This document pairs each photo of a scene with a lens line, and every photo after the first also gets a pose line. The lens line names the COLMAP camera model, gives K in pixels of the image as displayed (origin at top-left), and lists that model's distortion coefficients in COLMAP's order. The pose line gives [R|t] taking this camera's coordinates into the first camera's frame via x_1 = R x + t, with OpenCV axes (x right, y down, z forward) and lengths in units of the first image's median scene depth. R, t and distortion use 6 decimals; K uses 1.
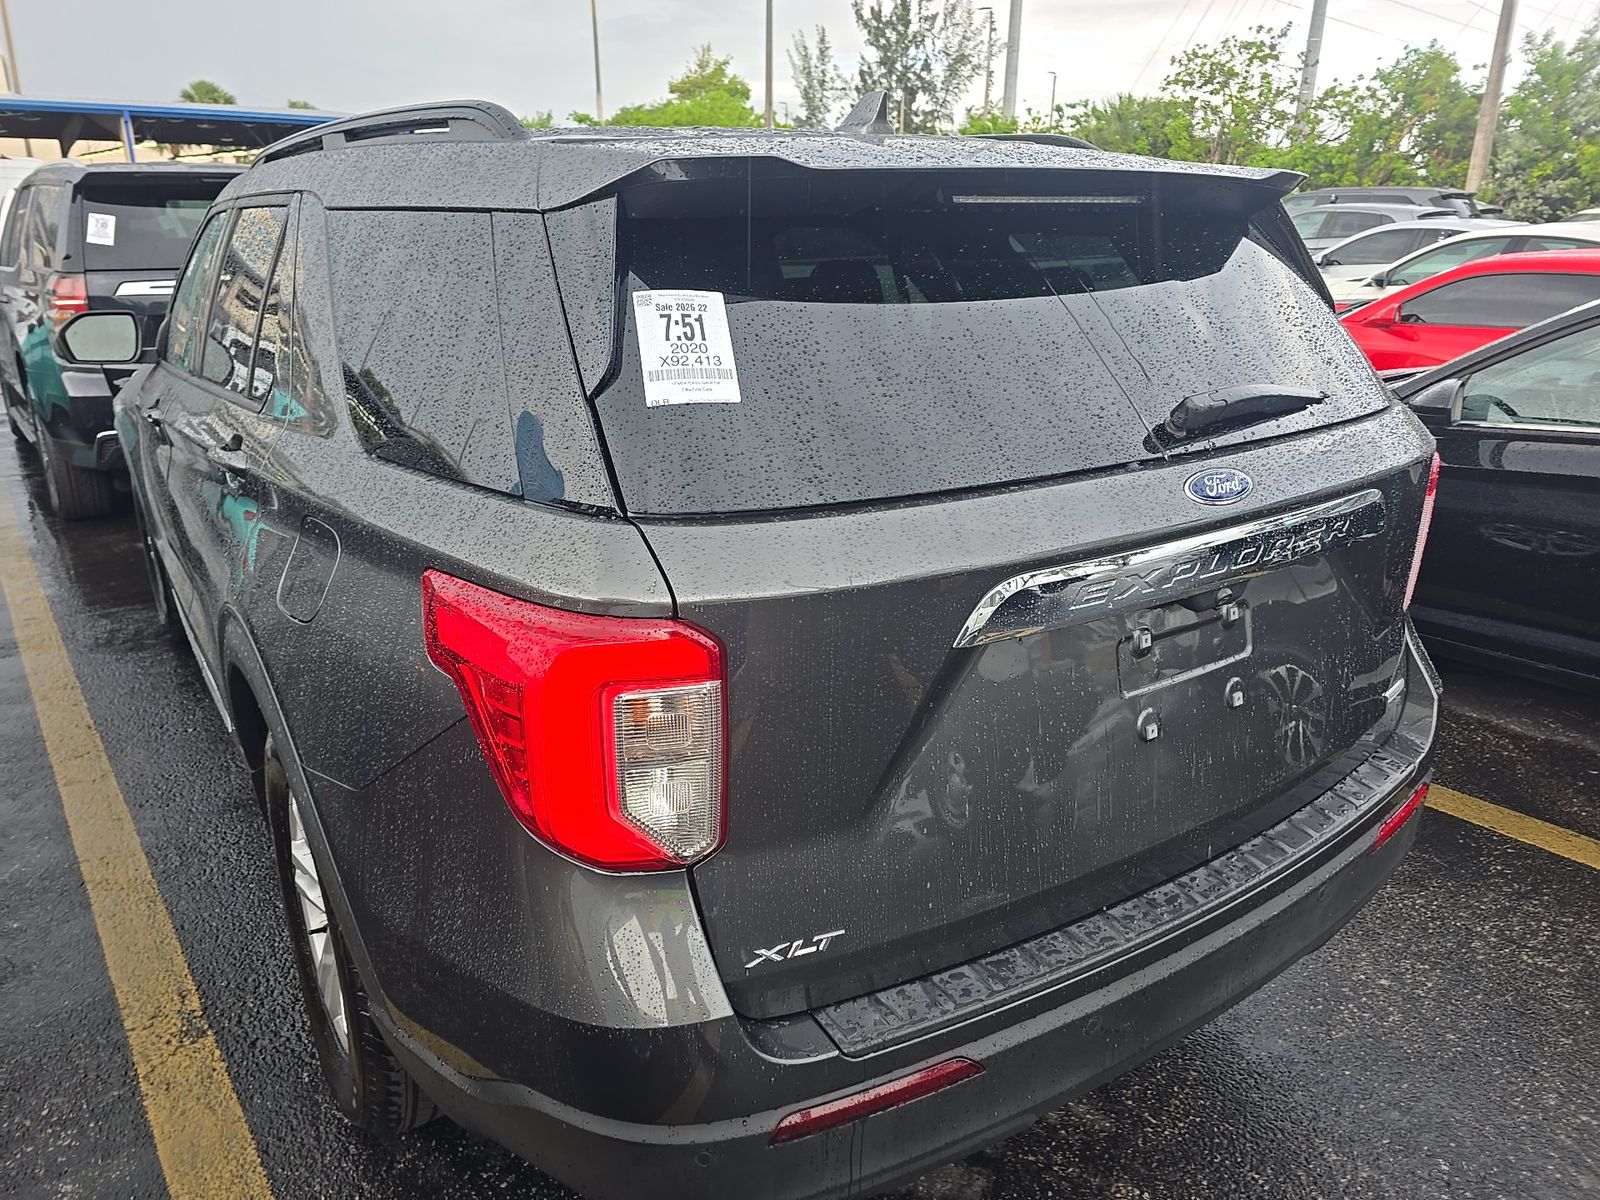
lens RADIAL K [[1087.8, 0, 805.2], [0, 1087.8, 599.3], [0, 0, 1]] dist [0.047031, -0.047251]
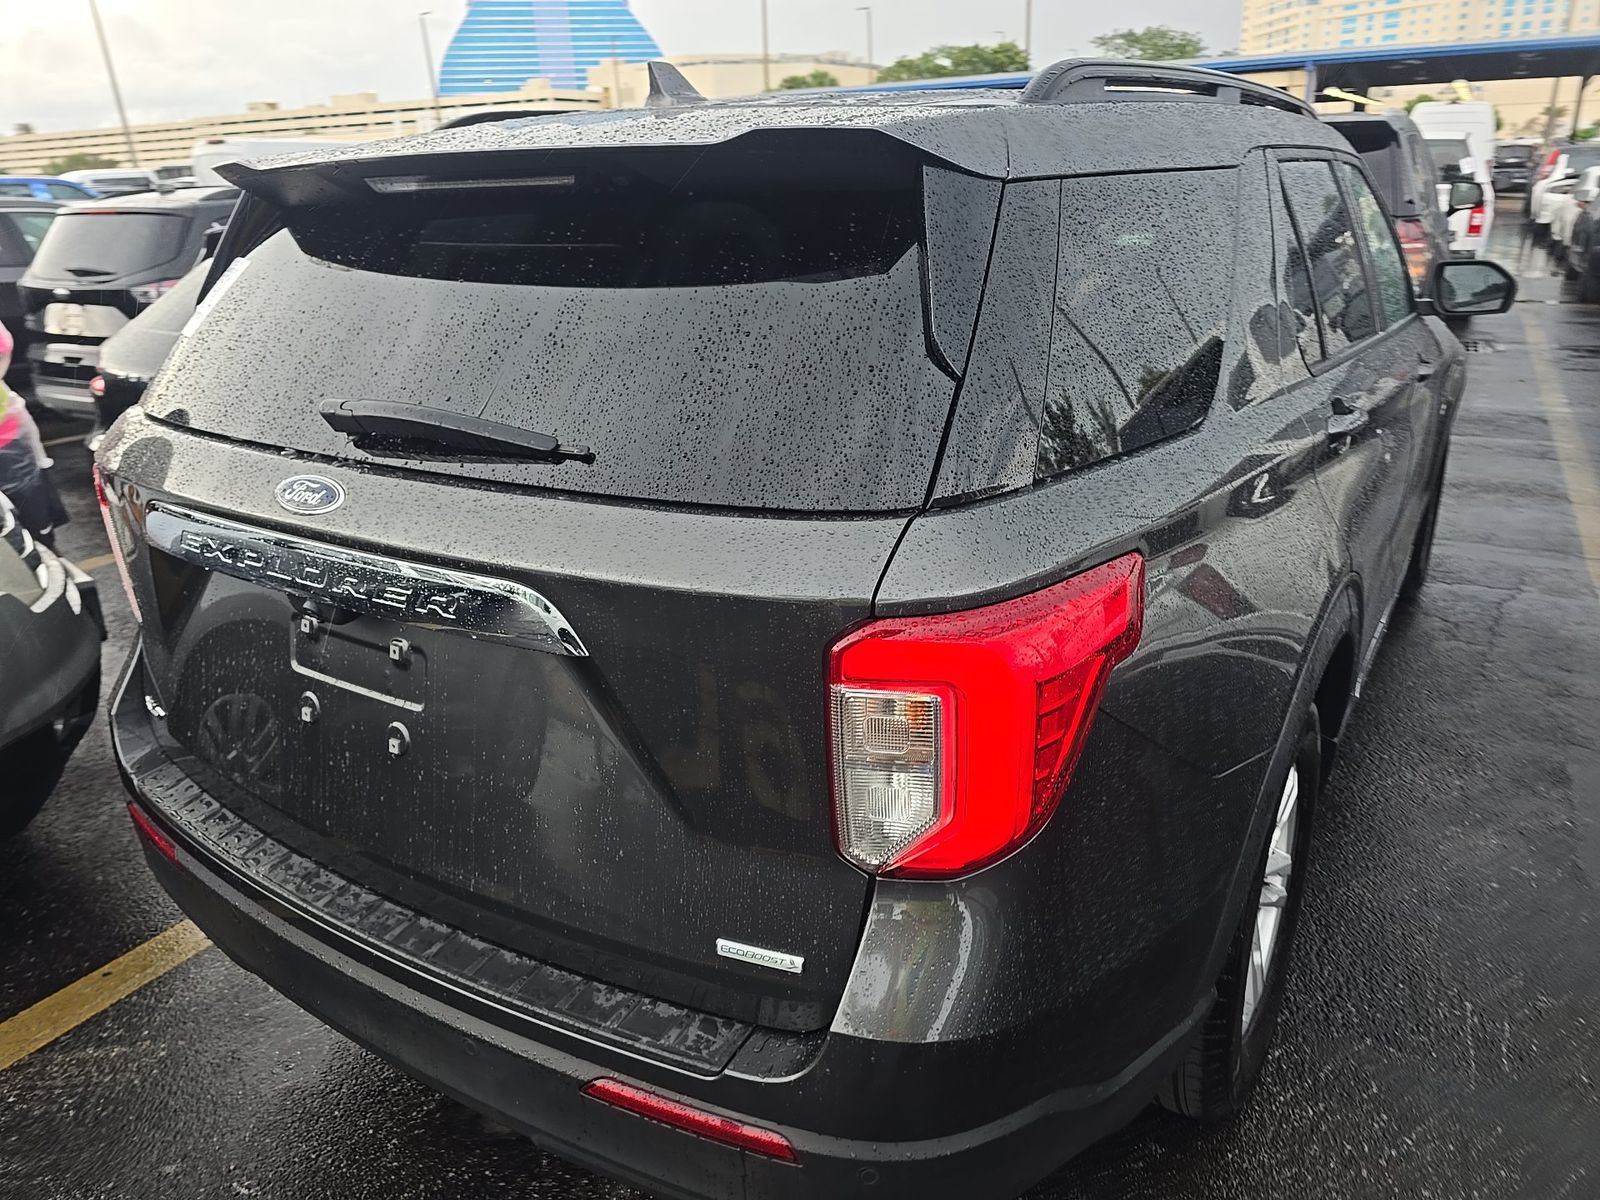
lens RADIAL K [[1087.8, 0, 795.2], [0, 1087.8, 595.1], [0, 0, 1]] dist [0.047031, -0.047251]
pose [[0.376893, 0.314167, -0.871350, 1.250024], [-0.273202, 0.936576, 0.219513, -0.309287], [0.885049, 0.155322, 0.438820, 0.867025]]
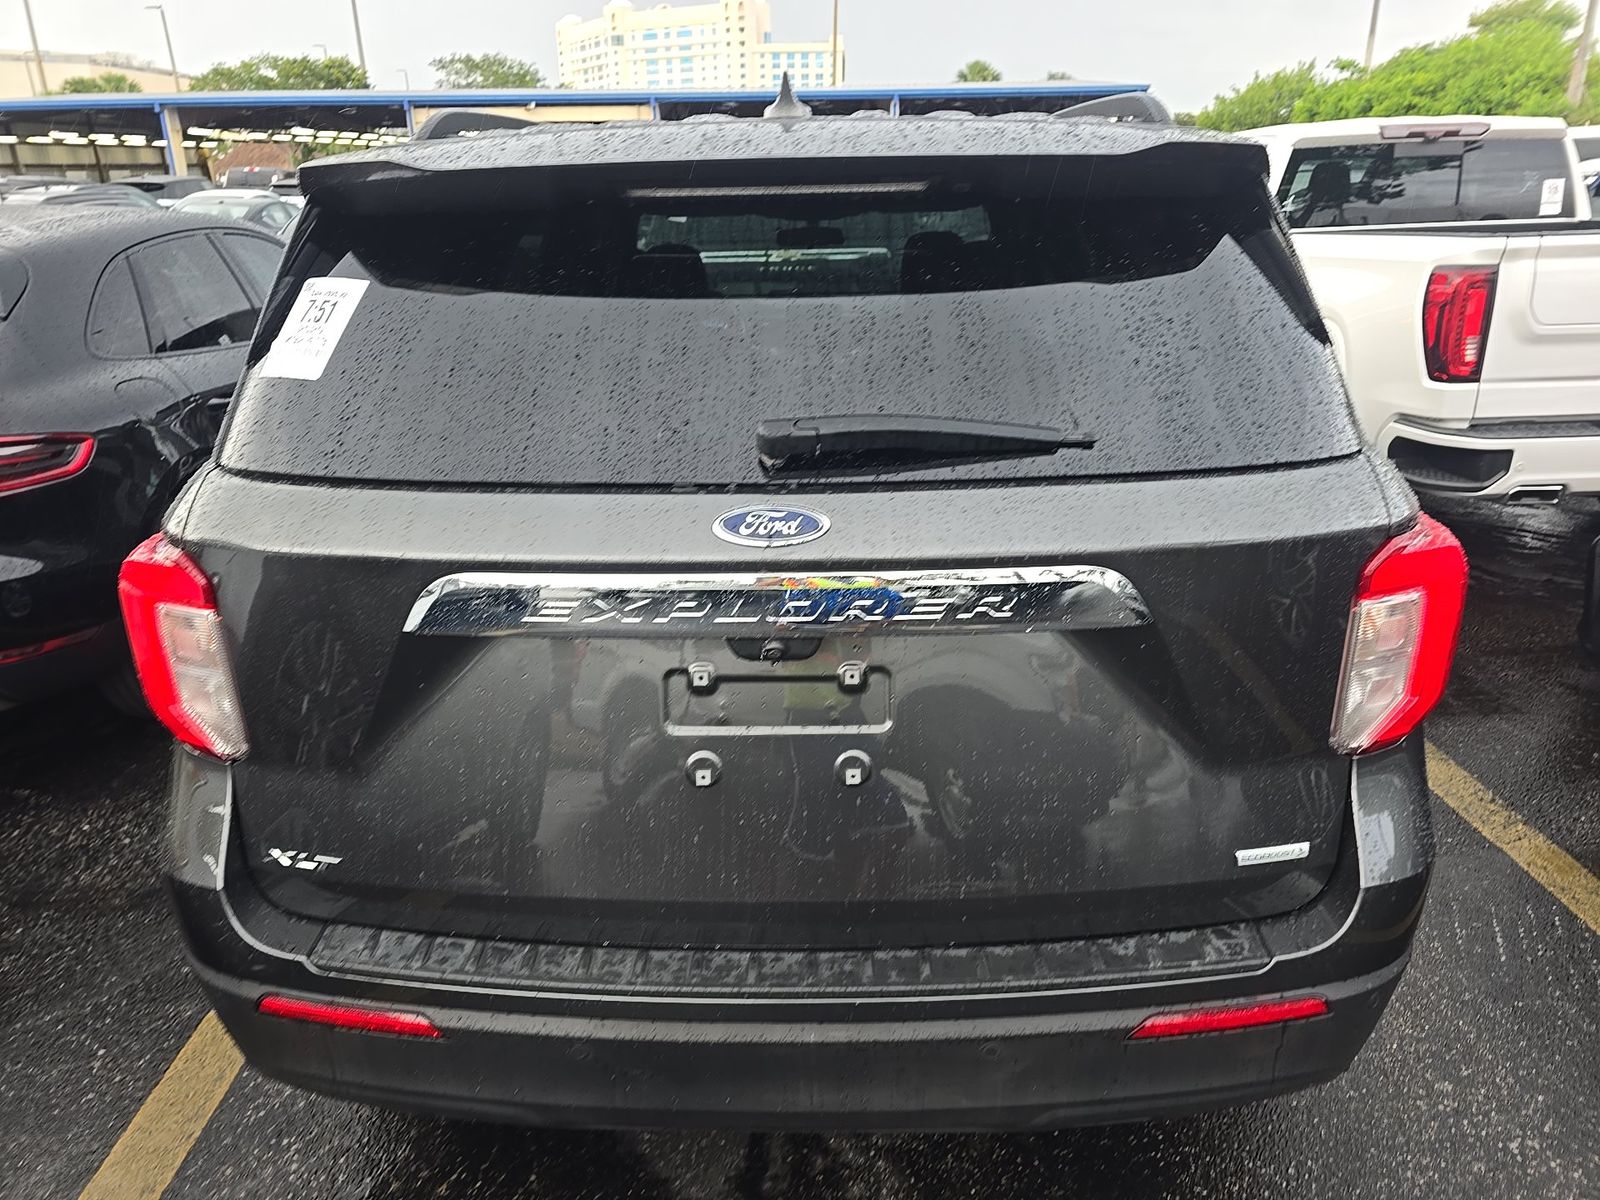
lens RADIAL K [[1087.8, 0, 814.2], [0, 1087.8, 597.2], [0, 0, 1]] dist [0.047031, -0.047251]
pose [[0.809006, 0.189749, -0.556332, 0.807603], [-0.173354, 0.981387, 0.082635, -0.110842], [0.561657, 0.029590, 0.826841, 0.271548]]
